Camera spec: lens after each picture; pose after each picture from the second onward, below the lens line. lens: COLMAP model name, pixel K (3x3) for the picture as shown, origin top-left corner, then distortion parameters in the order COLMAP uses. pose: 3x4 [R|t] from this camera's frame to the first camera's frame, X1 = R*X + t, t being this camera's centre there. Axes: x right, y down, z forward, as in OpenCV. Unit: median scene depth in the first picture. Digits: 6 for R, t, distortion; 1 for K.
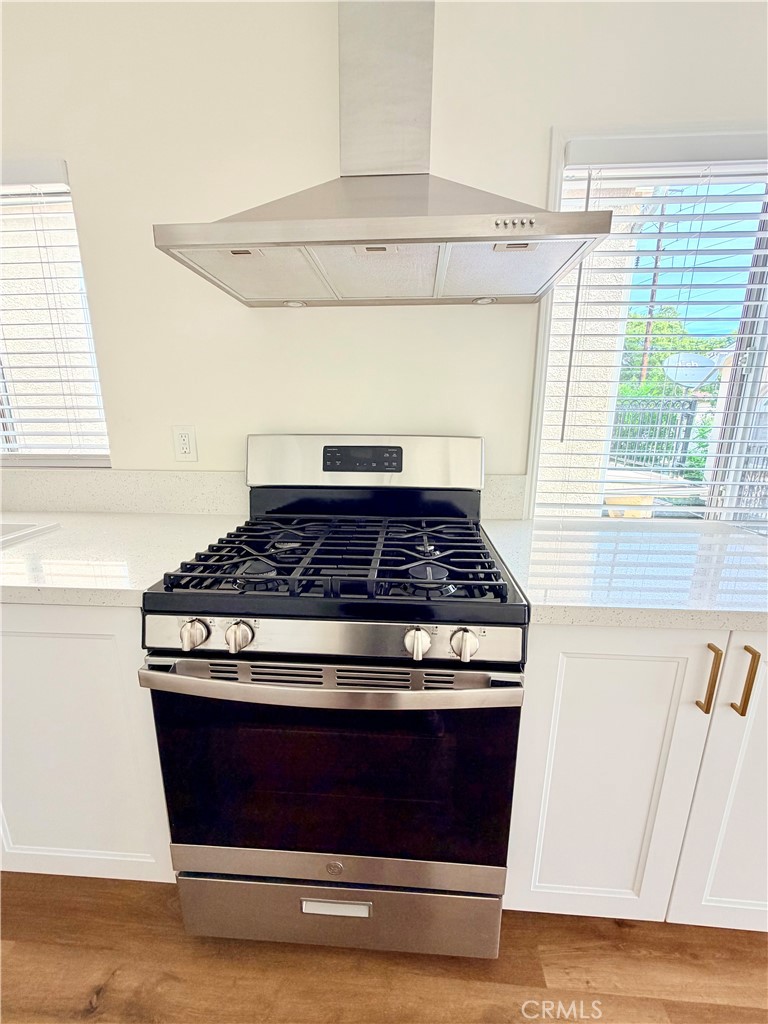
lens RADIAL K [[412.3, 0, 384.0], [0, 412.3, 512.0], [0, 0, 1]] dist [-0.006207, 0.000456]
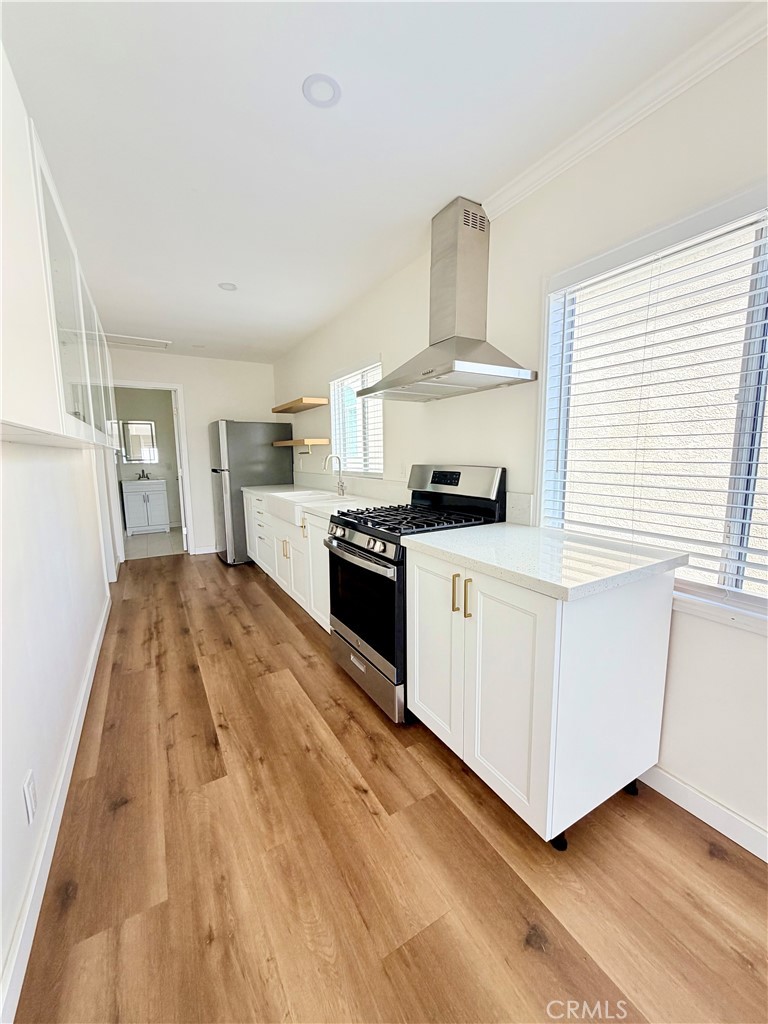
lens RADIAL K [[412.3, 0, 384.0], [0, 412.3, 512.0], [0, 0, 1]] dist [-0.006207, 0.000456]
pose [[0.555829, 0.105506, -0.824574, 1.301399], [-0.172126, 0.985024, 0.010009, 0.047353], [0.813281, 0.136367, 0.565666, -0.234882]]
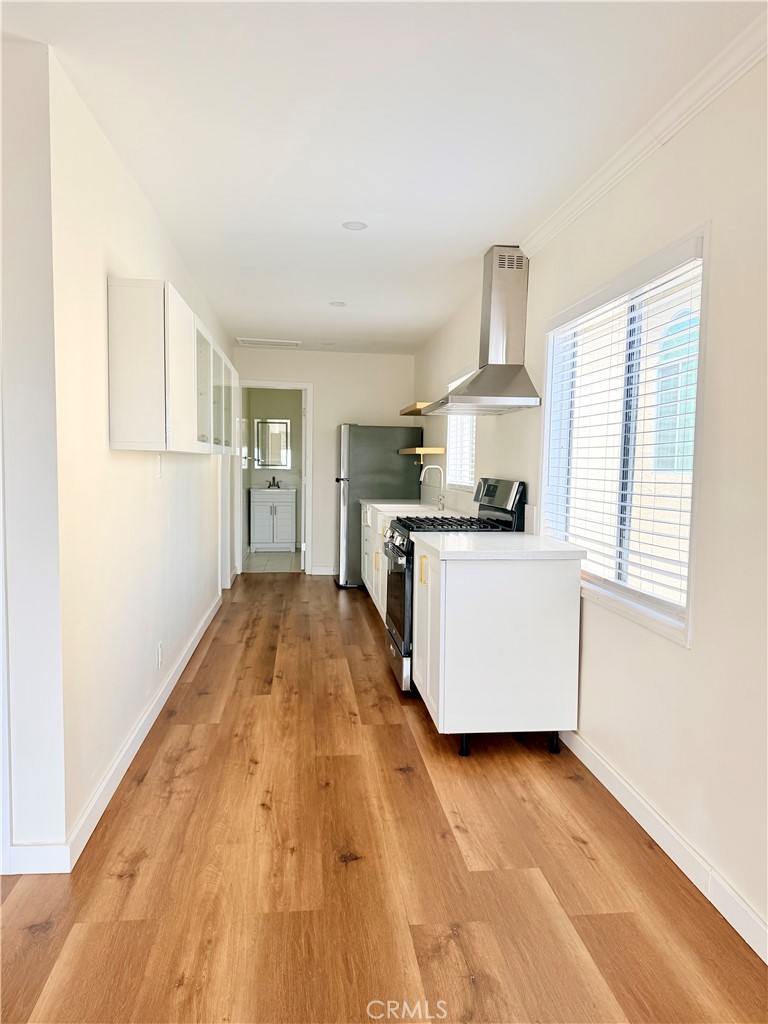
lens RADIAL K [[713.0, 0, 380.2], [0, 713.0, 516.4], [0, 0, 1]] dist [0.116712, -0.076448]
pose [[0.177135, 0.074477, -0.981365, 3.098017], [-0.231607, 0.972284, 0.031984, 0.000659], [0.956547, 0.221625, 0.189475, -0.103034]]
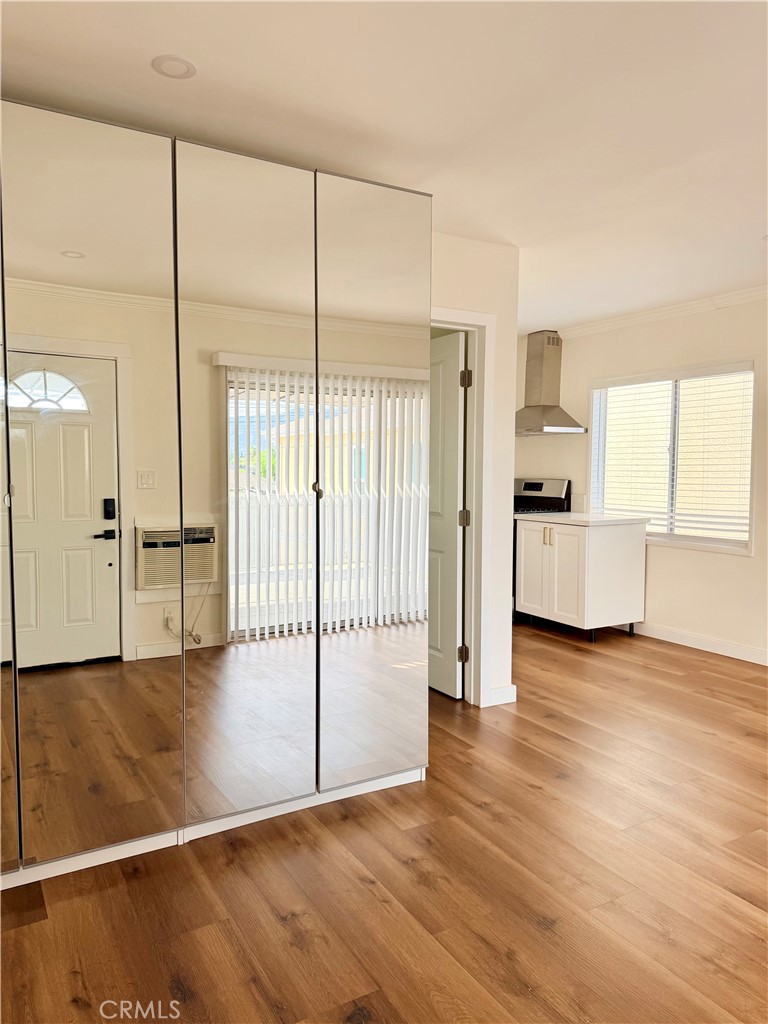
lens RADIAL K [[713.0, 0, 380.2], [0, 713.0, 516.4], [0, 0, 1]] dist [0.116712, -0.076448]
pose [[0.555148, 0.060707, -0.829533, 3.530718], [-0.186625, 0.980995, -0.053104, 0.543889], [0.810544, 0.184292, 0.555927, -2.637995]]
